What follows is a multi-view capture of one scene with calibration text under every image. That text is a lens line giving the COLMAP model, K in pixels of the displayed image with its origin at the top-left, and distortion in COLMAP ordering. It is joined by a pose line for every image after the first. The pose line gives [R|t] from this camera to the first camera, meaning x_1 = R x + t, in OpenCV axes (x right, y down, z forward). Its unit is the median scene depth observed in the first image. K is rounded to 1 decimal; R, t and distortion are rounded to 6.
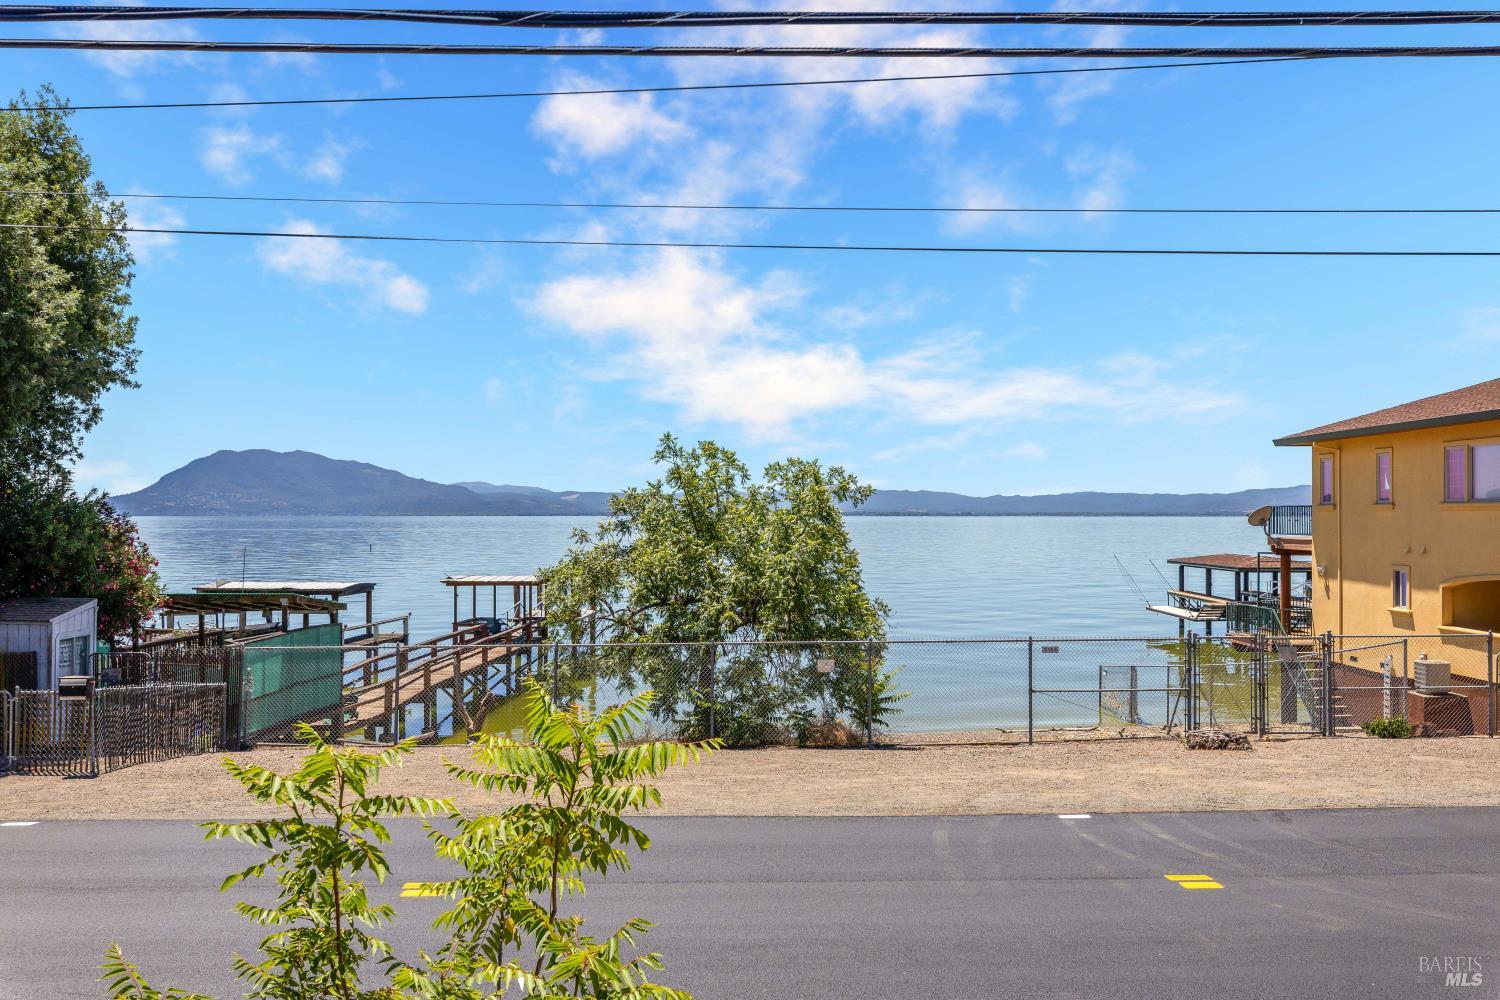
lens RADIAL K [[1225.1, 0, 754.1], [0, 1225.1, 498.4], [0, 0, 1]] dist [-0.002667, 0.007497]
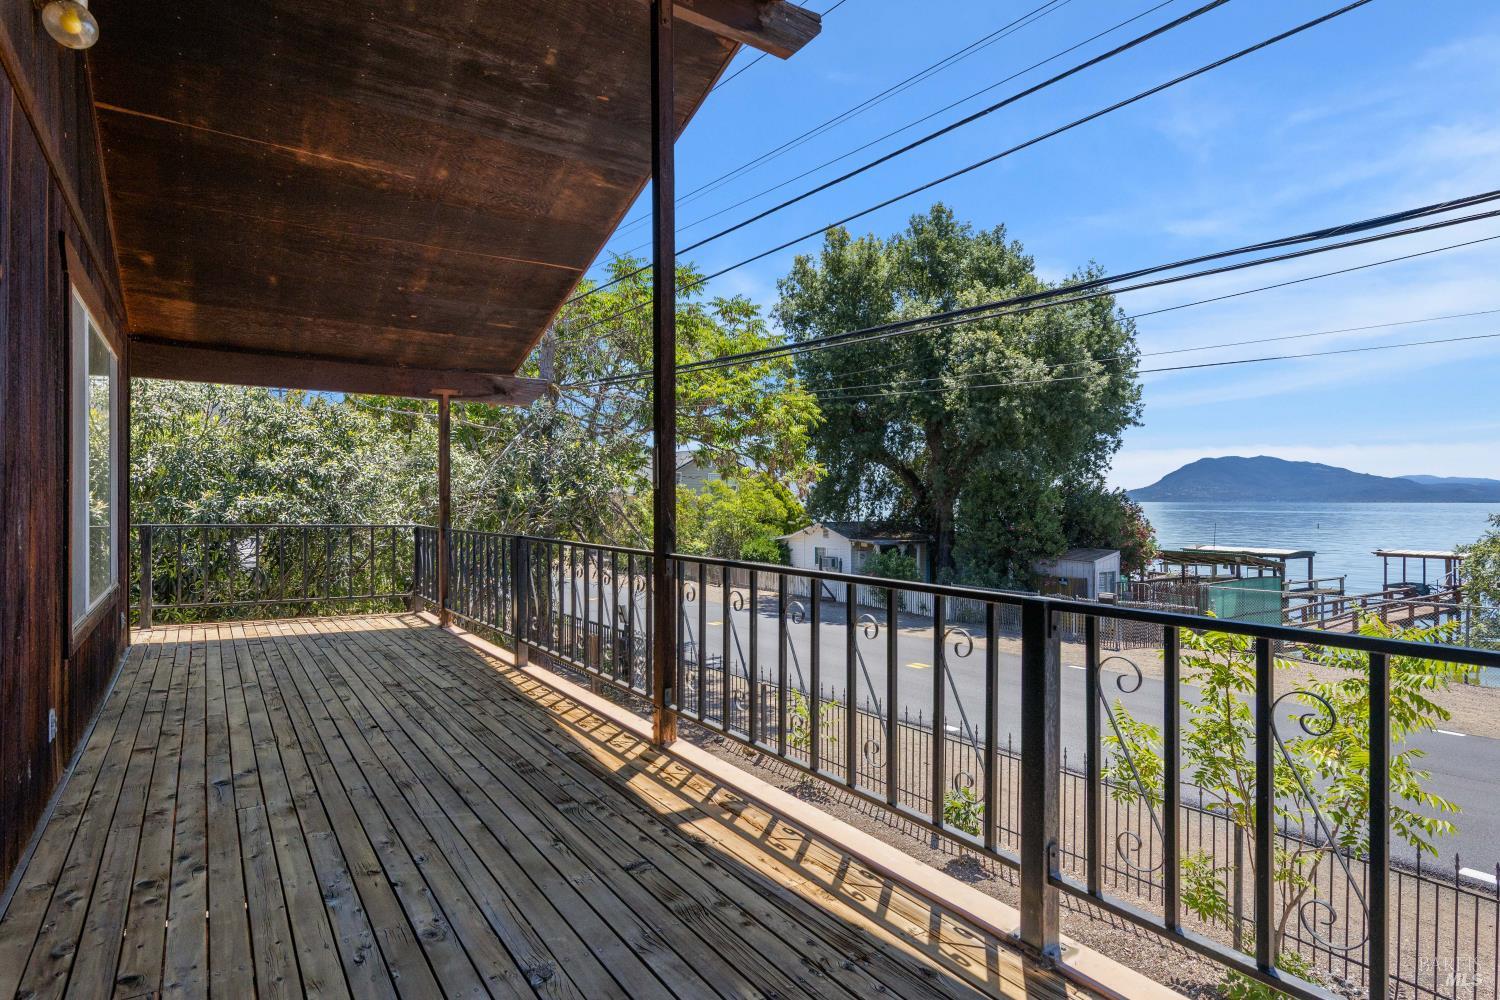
lens RADIAL K [[812.8, 0, 745.0], [0, 812.8, 503.2], [0, 0, 1]] dist [-0.002205, -0.001637]
pose [[0.598548, 0.005313, -0.801070, 0.061521], [0.008849, 0.999873, 0.013243, -0.004745], [0.801038, -0.015015, 0.598425, -0.102915]]
